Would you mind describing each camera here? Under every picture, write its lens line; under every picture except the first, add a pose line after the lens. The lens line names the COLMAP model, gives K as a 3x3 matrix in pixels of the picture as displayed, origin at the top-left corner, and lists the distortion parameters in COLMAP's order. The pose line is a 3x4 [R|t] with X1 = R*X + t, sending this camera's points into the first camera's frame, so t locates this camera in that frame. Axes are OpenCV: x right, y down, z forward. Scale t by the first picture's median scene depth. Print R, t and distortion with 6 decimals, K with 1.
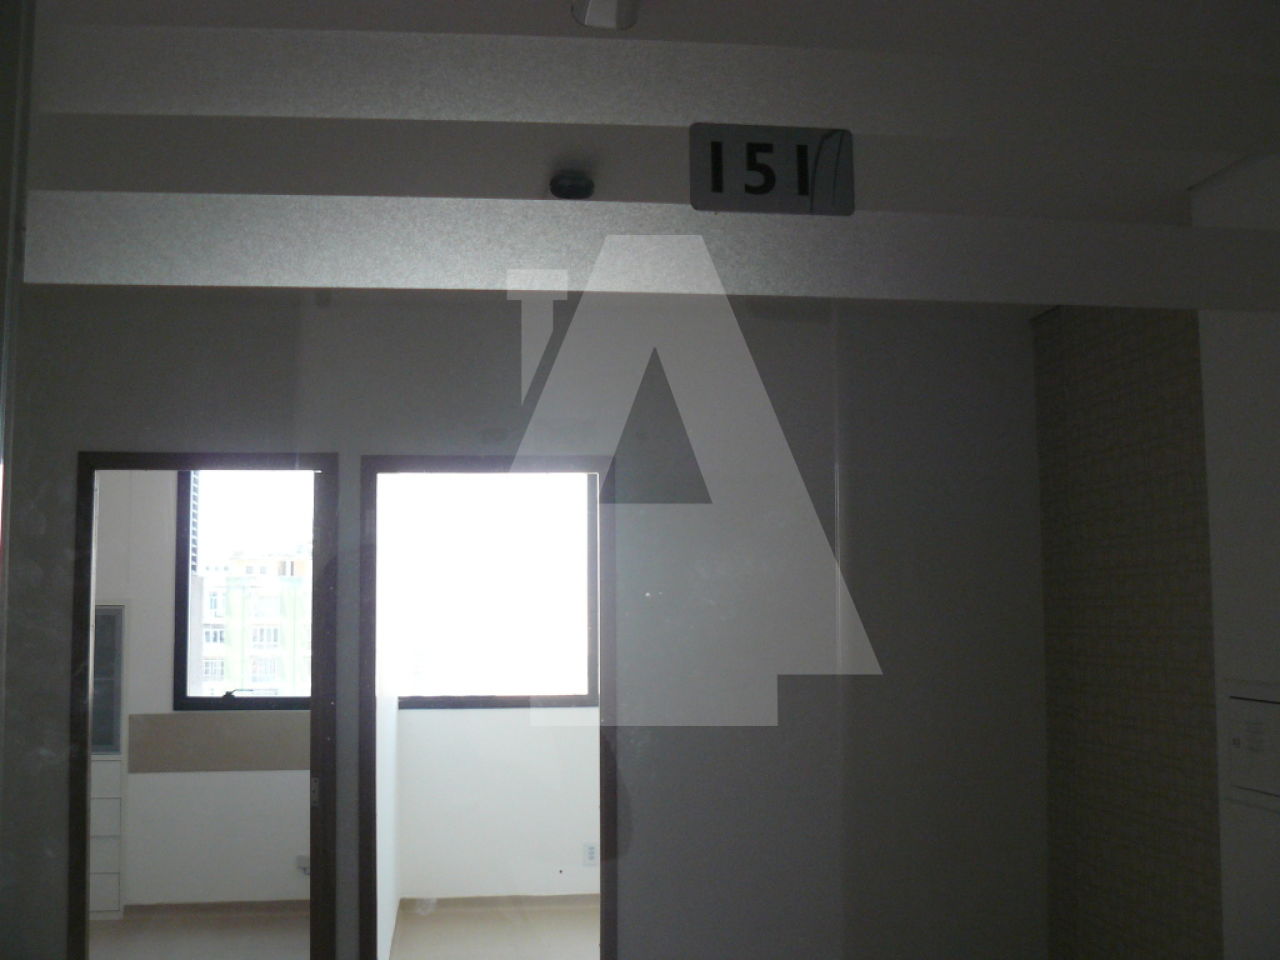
lens RADIAL K [[1363.1, 0, 647.4], [0, 1363.1, 485.1], [0, 0, 1]] dist [-0.194353, 0.234043]
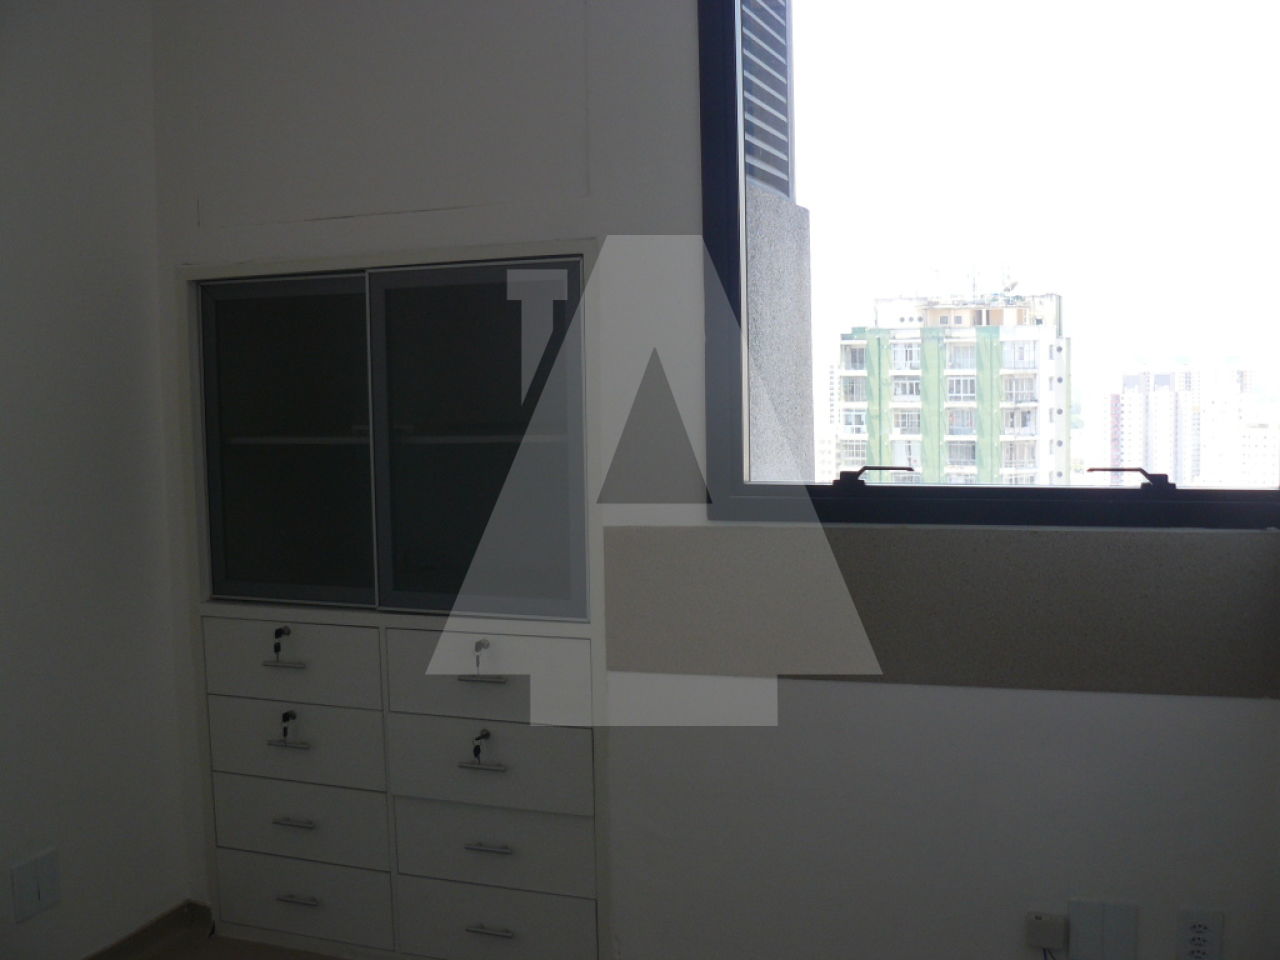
lens RADIAL K [[1363.1, 0, 647.4], [0, 1363.1, 485.1], [0, 0, 1]] dist [-0.194353, 0.234043]
pose [[0.875316, 0.028437, -0.482714, -0.158411], [0.060145, 0.984114, 0.167037, 0.080860], [0.479796, -0.175243, 0.859701, 0.570317]]
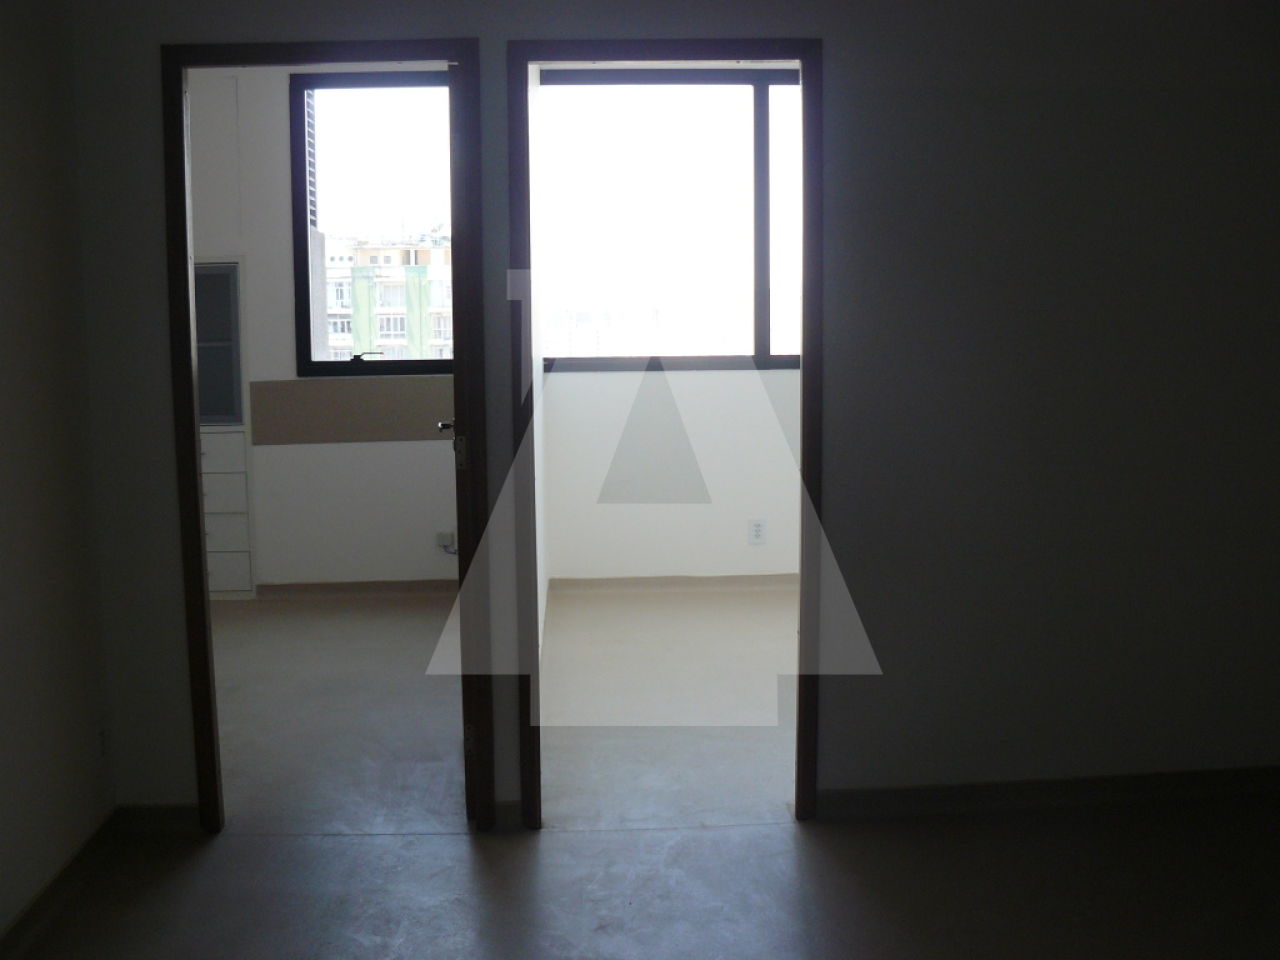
lens RADIAL K [[1363.1, 0, 647.4], [0, 1363.1, 485.1], [0, 0, 1]] dist [-0.194353, 0.234043]
pose [[0.995934, 0.009787, -0.089558, -0.030454], [0.010787, 0.973976, 0.226395, 0.031473], [0.089443, -0.226440, 0.969910, 0.097666]]
